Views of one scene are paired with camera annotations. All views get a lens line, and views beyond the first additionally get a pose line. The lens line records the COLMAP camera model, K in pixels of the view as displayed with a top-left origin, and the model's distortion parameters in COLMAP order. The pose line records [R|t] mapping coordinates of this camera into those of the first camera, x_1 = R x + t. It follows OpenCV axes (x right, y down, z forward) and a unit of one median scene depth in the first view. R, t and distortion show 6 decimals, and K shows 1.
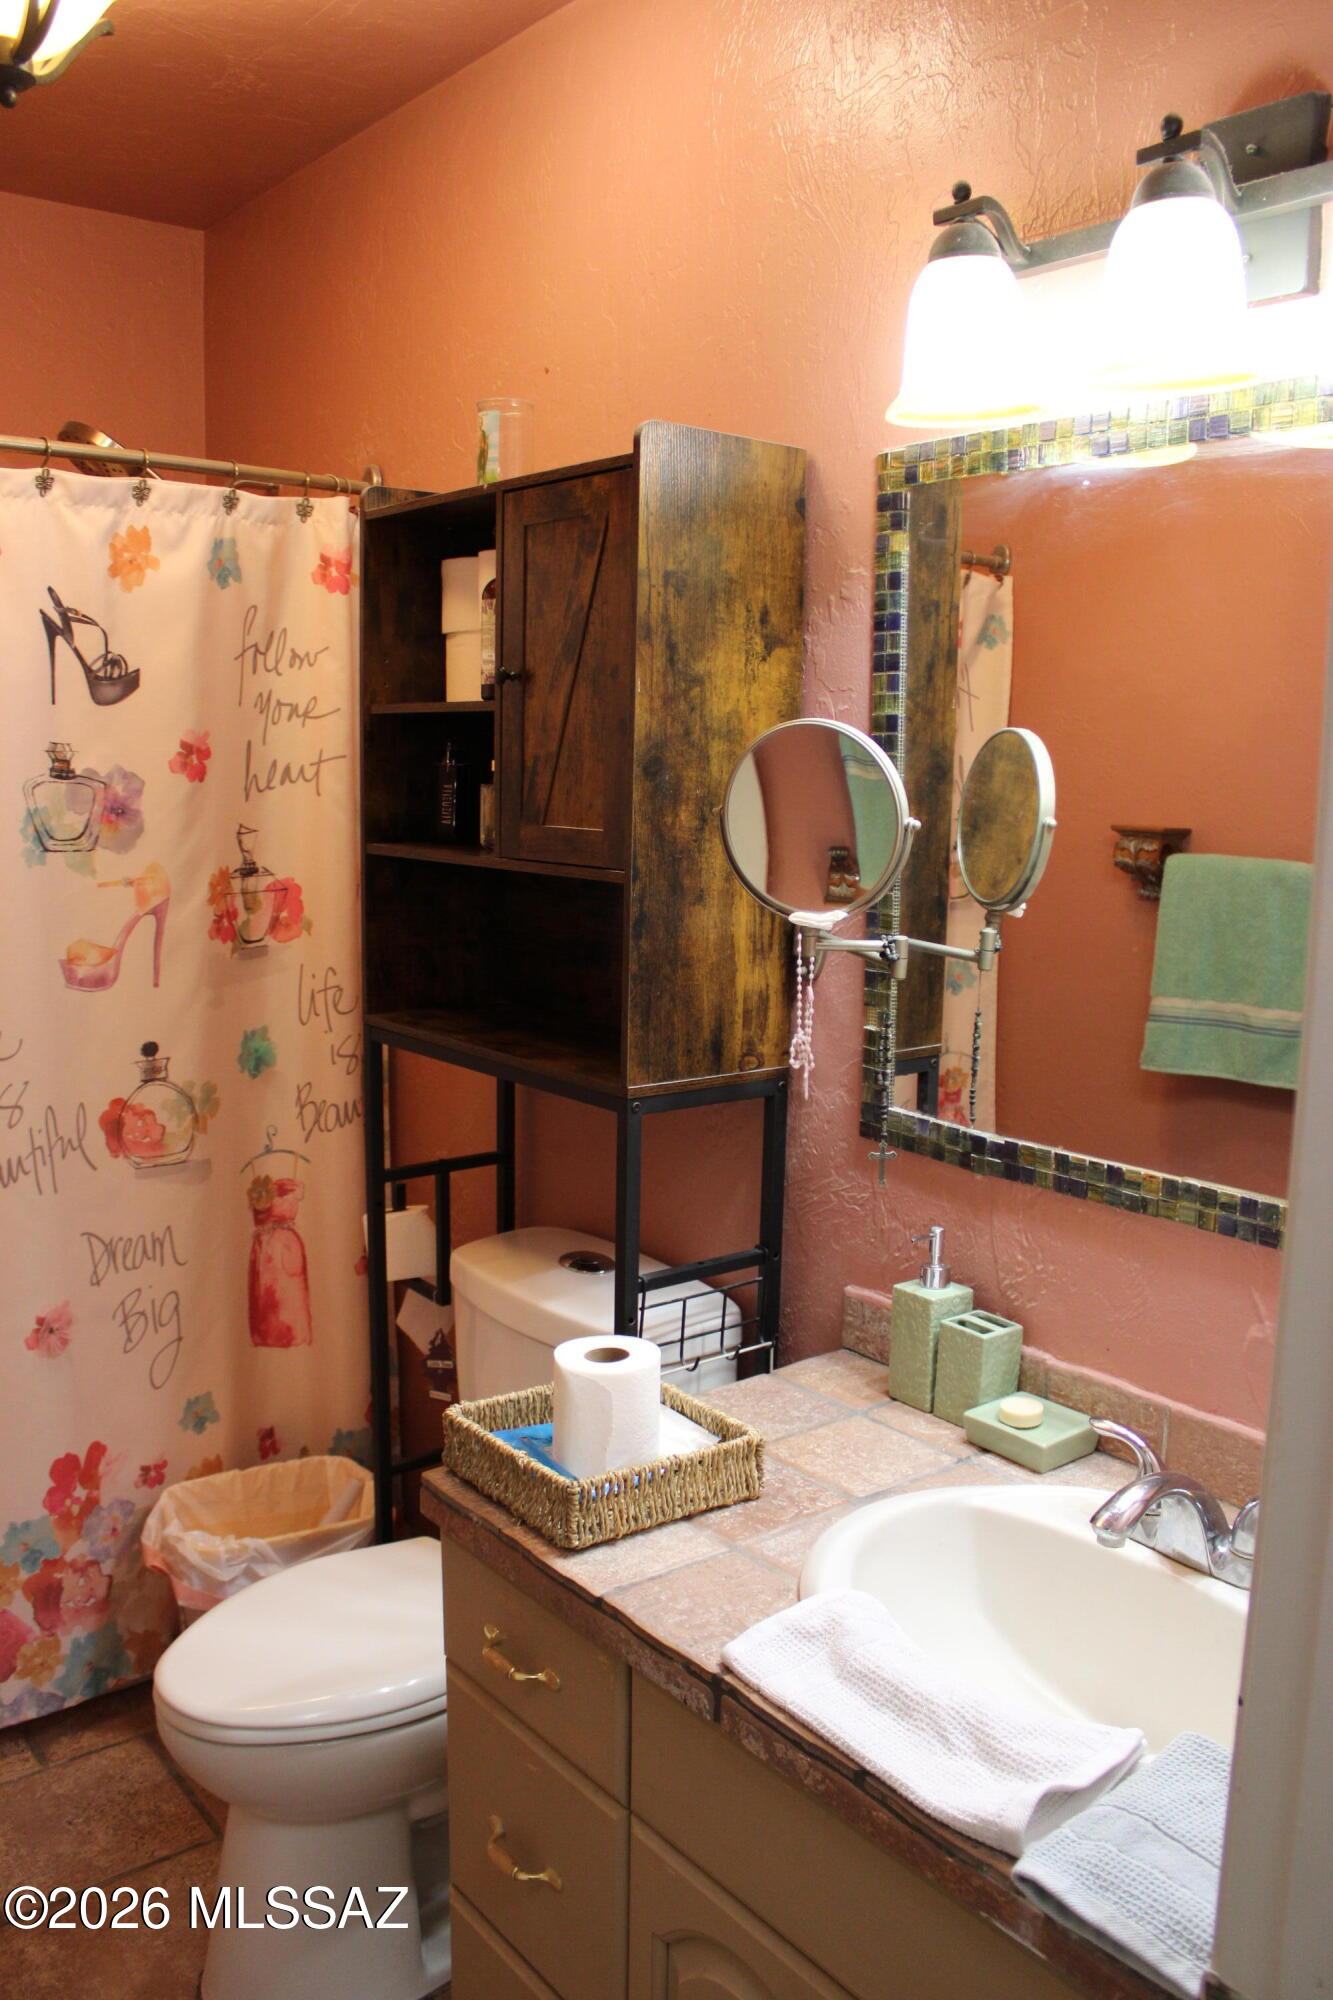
lens RADIAL K [[1648.4, 0, 661.8], [0, 1648.4, 1010.5], [0, 0, 1]] dist [-0.168109, 0.147769]
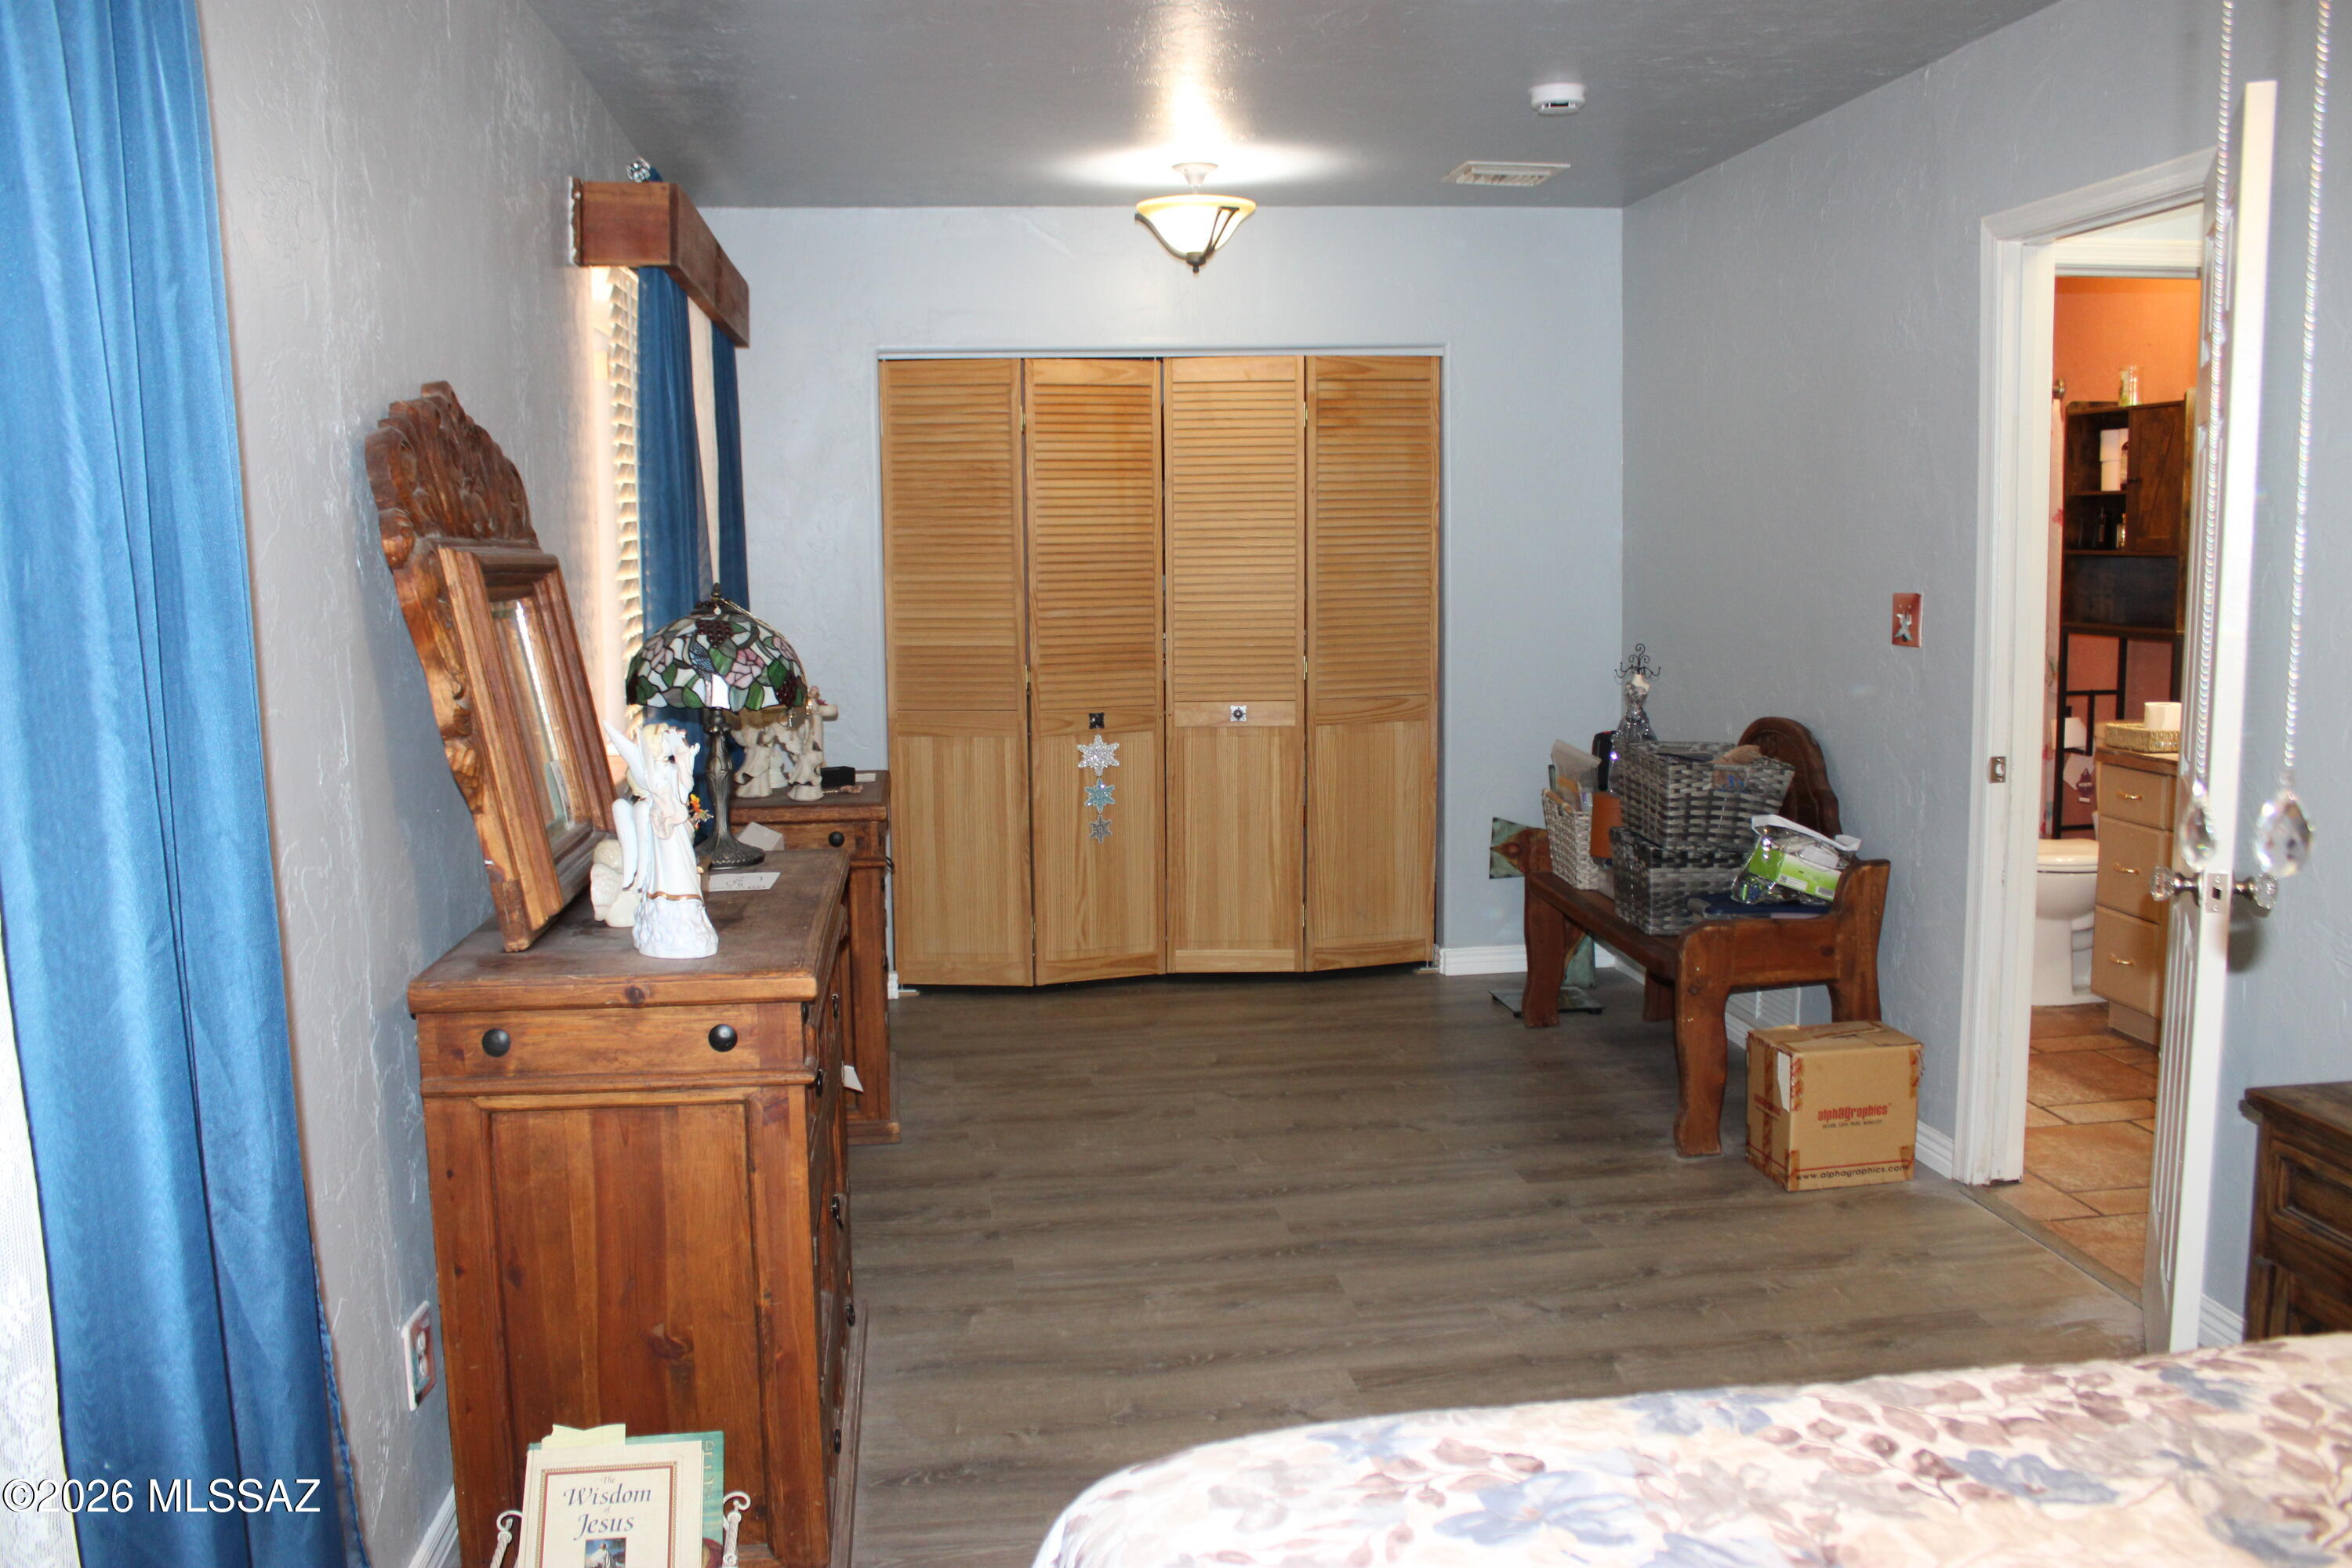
lens RADIAL K [[1938.5, 0, 1166.2], [0, 1938.5, 787.2], [0, 0, 1]] dist [-0.168109, 0.147769]
pose [[0.856918, 0.035605, -0.514222, 0.120827], [-0.047313, 0.998833, -0.009685, 0.346441], [0.513277, 0.032628, 0.857603, -2.092887]]
